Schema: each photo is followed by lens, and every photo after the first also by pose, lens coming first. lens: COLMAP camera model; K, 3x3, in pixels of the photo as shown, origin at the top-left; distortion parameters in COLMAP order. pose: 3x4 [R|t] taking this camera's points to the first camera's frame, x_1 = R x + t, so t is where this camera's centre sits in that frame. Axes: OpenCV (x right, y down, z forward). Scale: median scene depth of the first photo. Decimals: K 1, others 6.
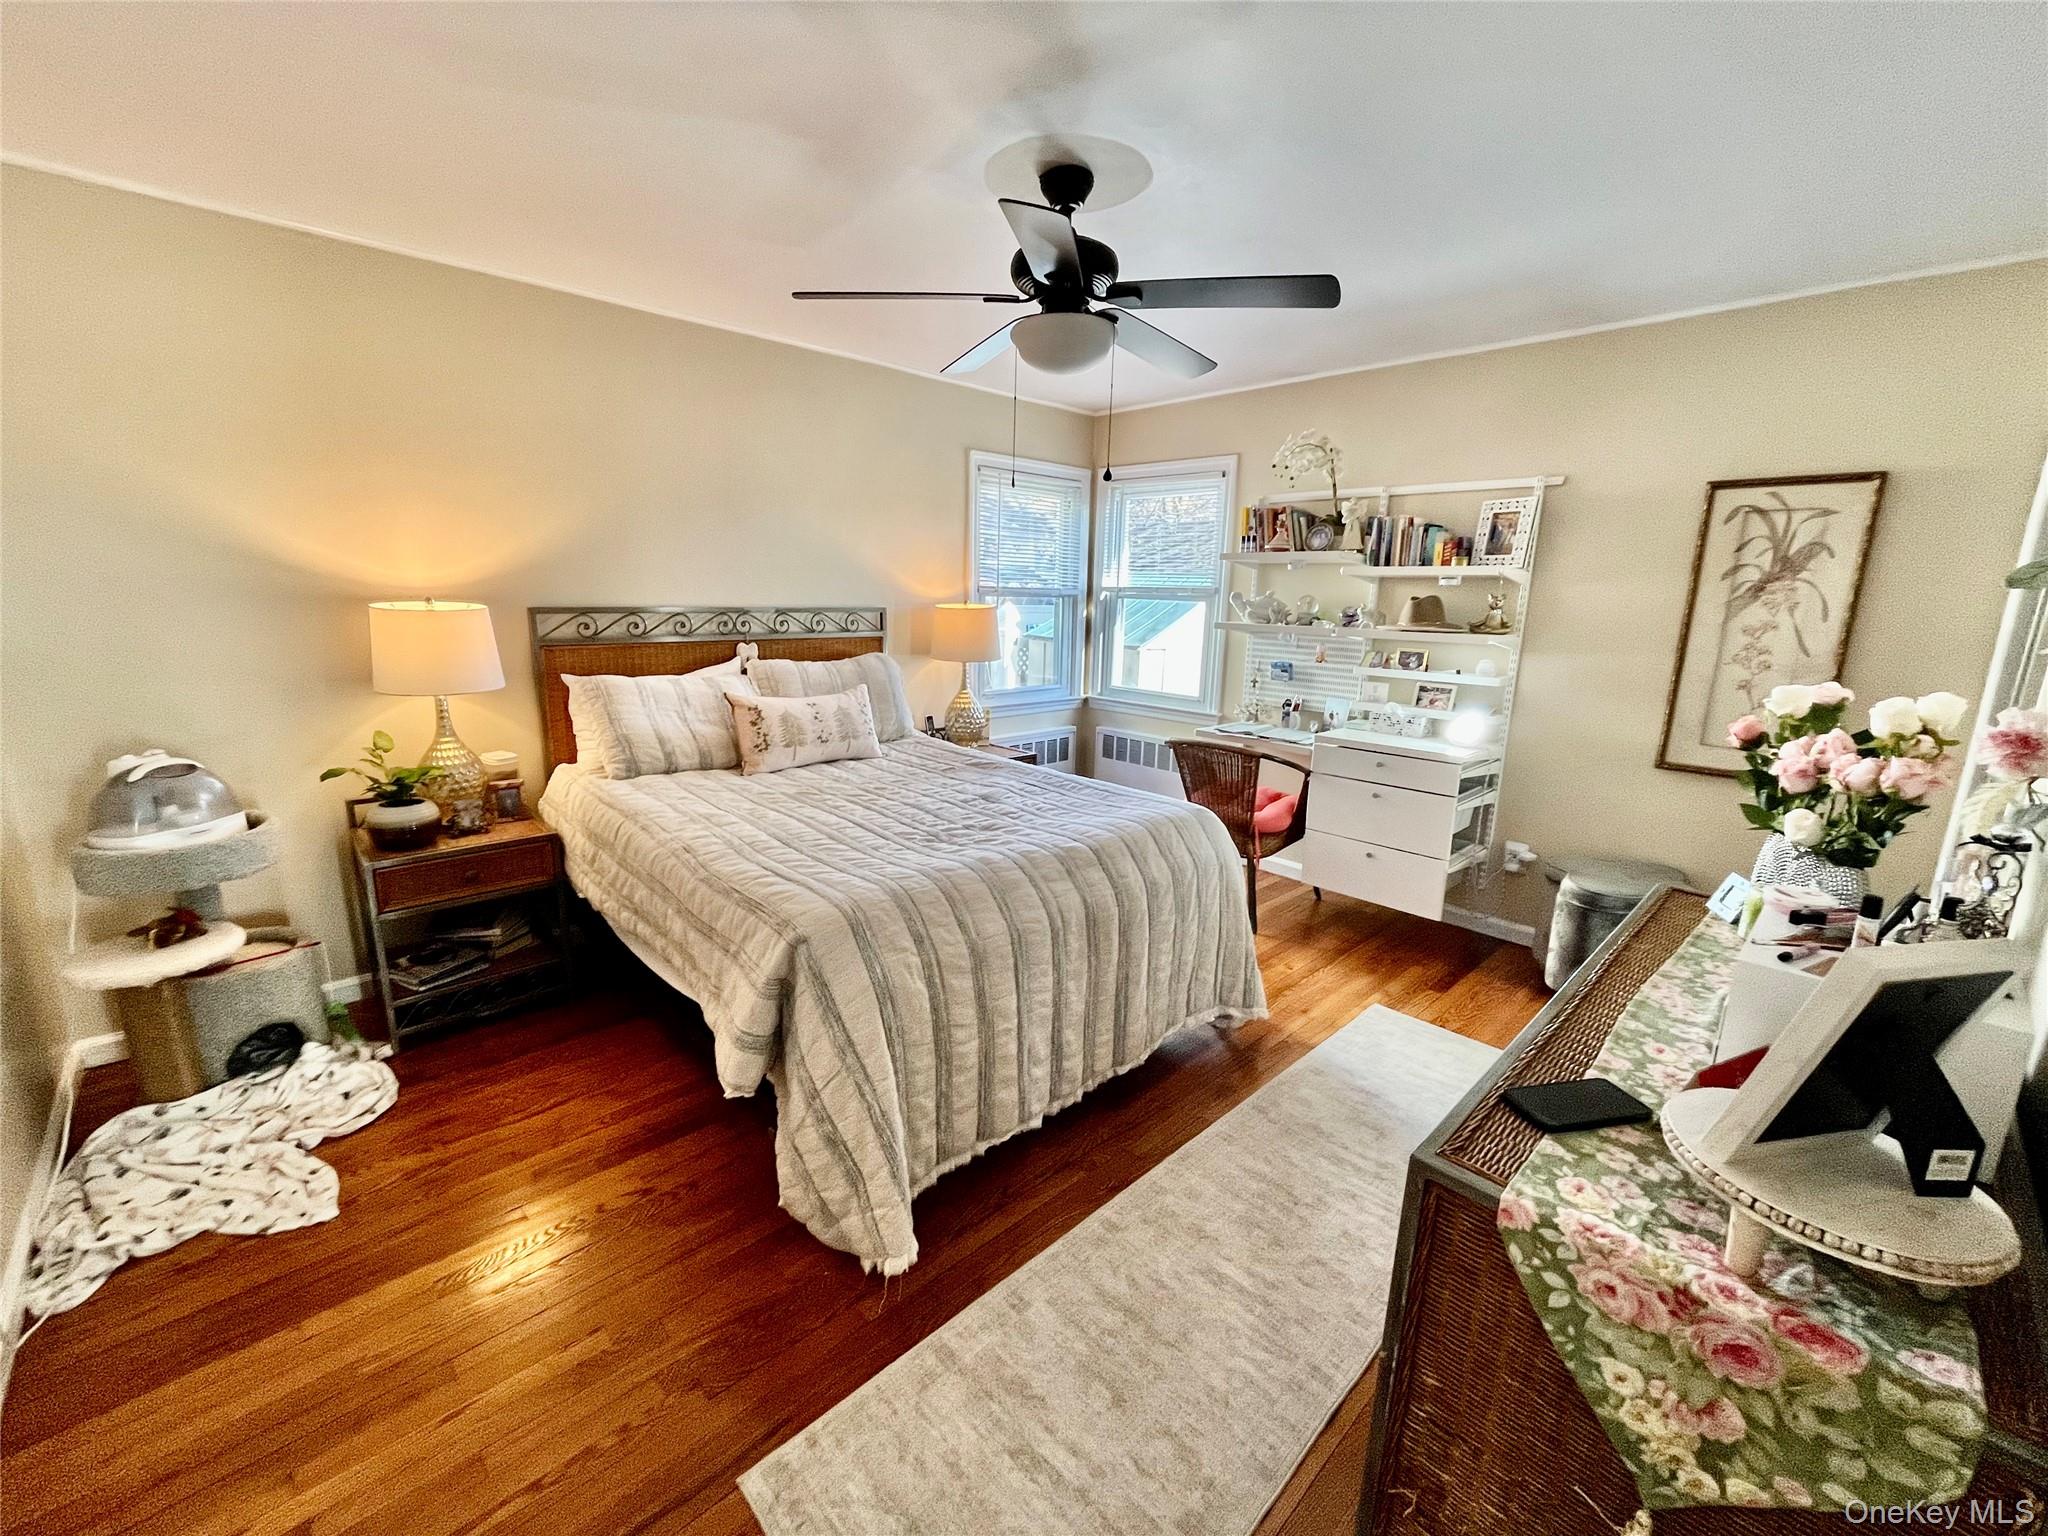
lens RADIAL K [[831.4, 0, 1019.1], [0, 831.4, 770.2], [0, 0, 1]] dist [-0.000907, -0.000239]
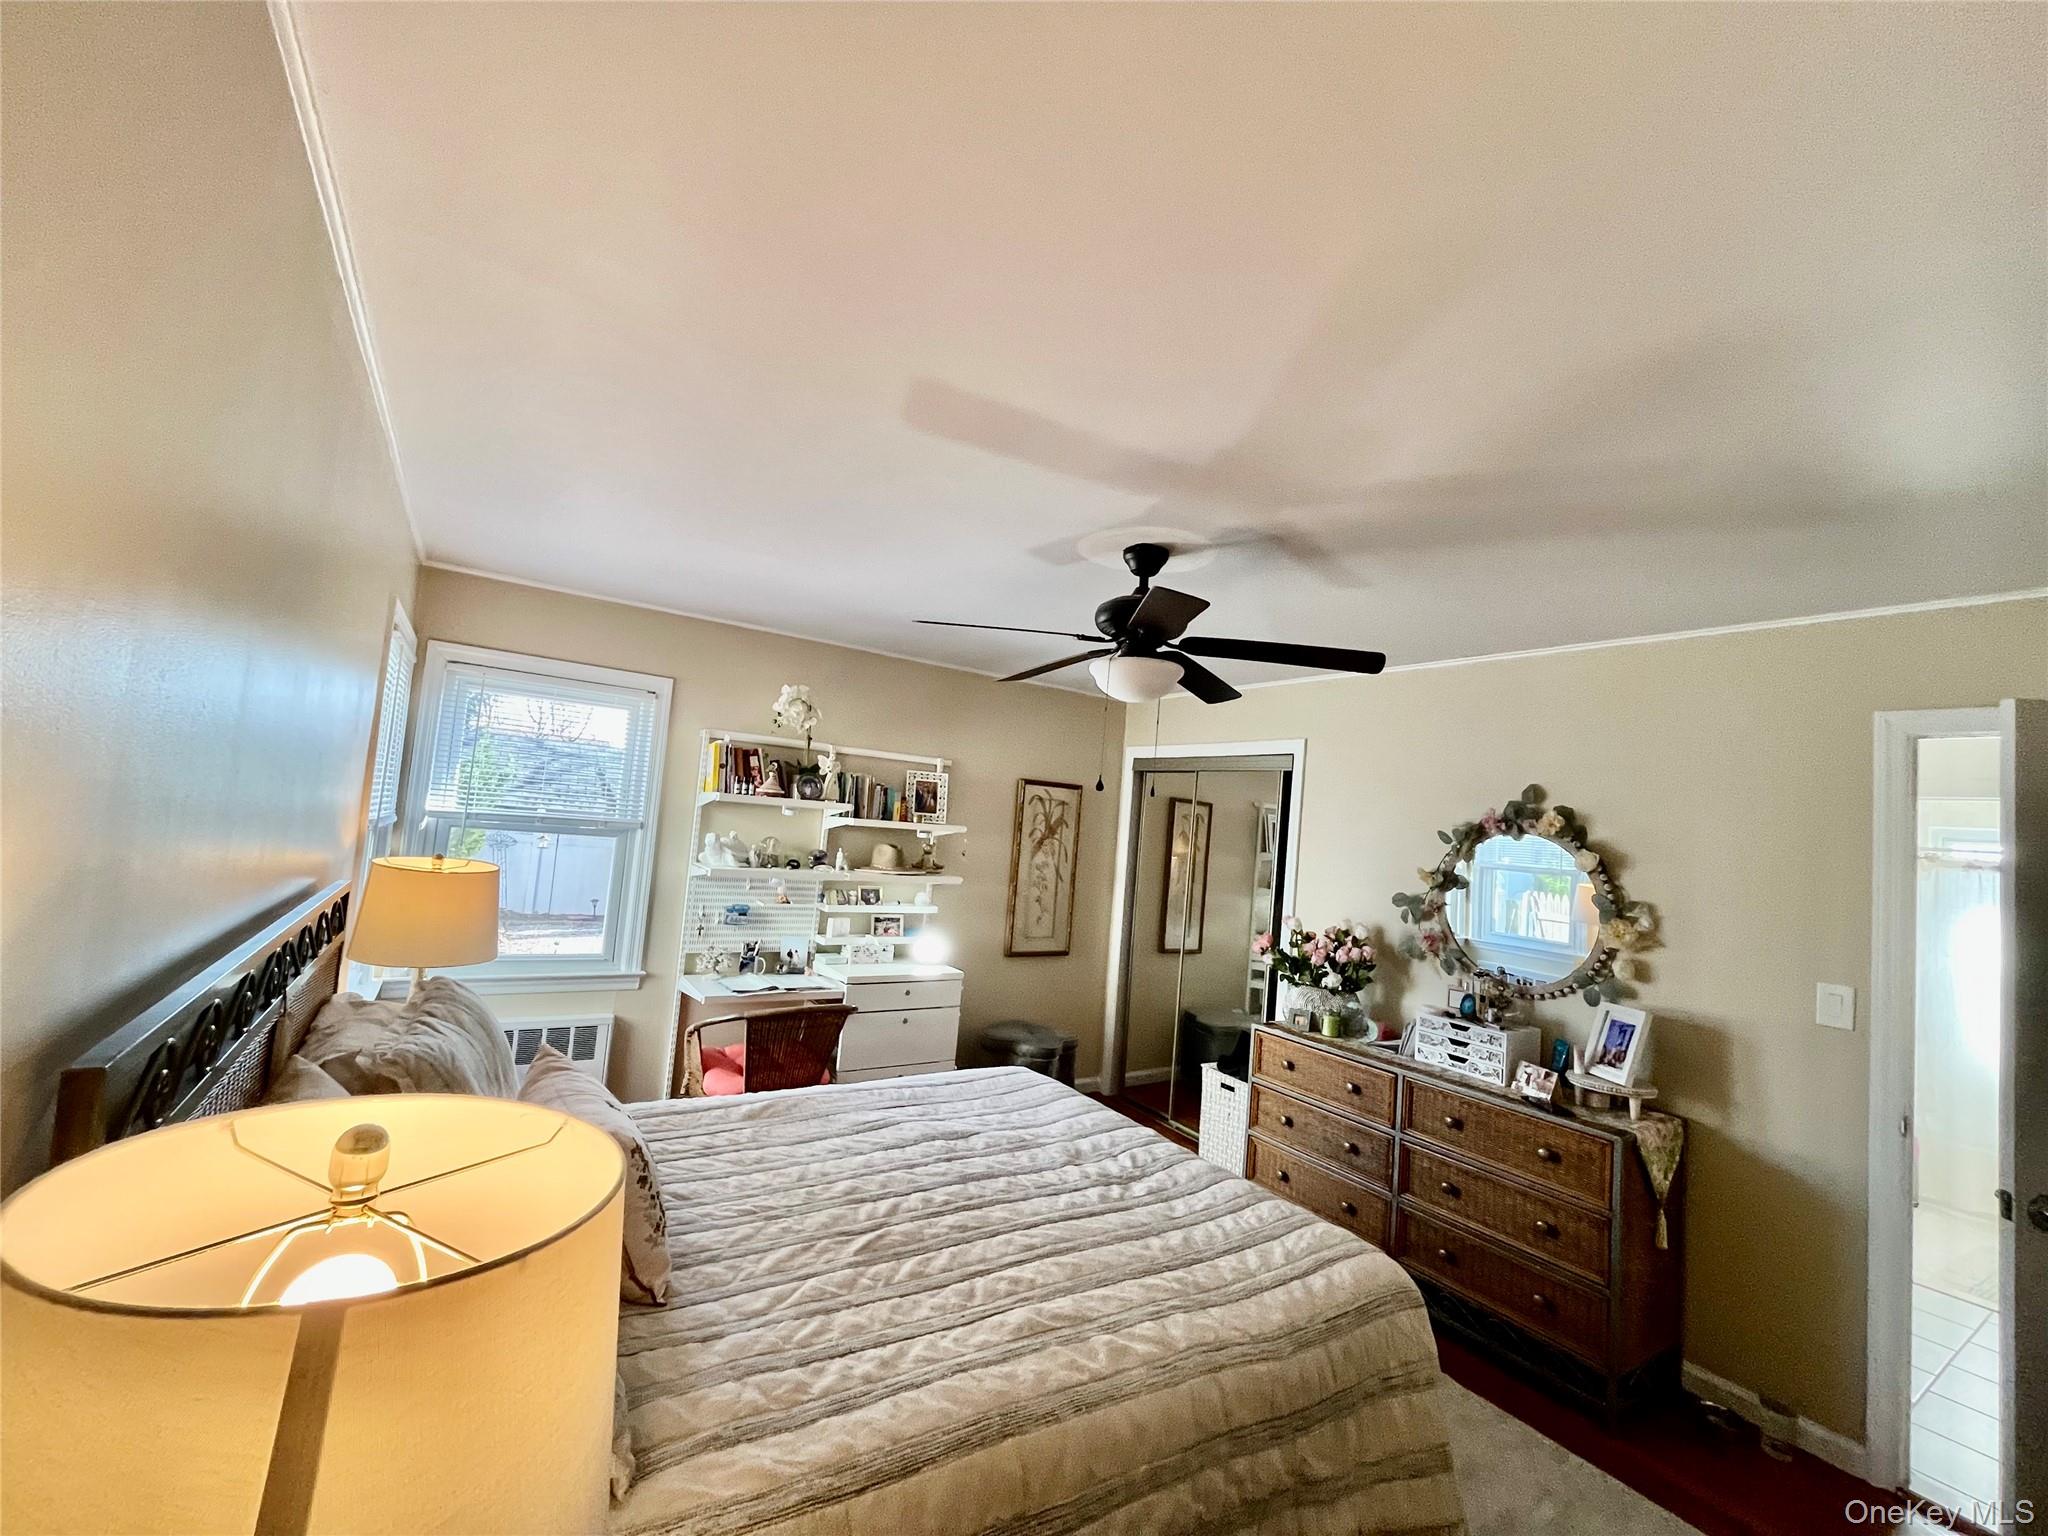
lens RADIAL K [[831.4, 0, 1019.4], [0, 831.4, 770.7], [0, 0, 1]] dist [-0.000907, -0.000239]
pose [[0.179942, 0.054318, 0.982176, -0.745836], [0.133847, 0.987836, -0.079153, -0.216944], [-0.974528, 0.145704, 0.170483, 0.671497]]
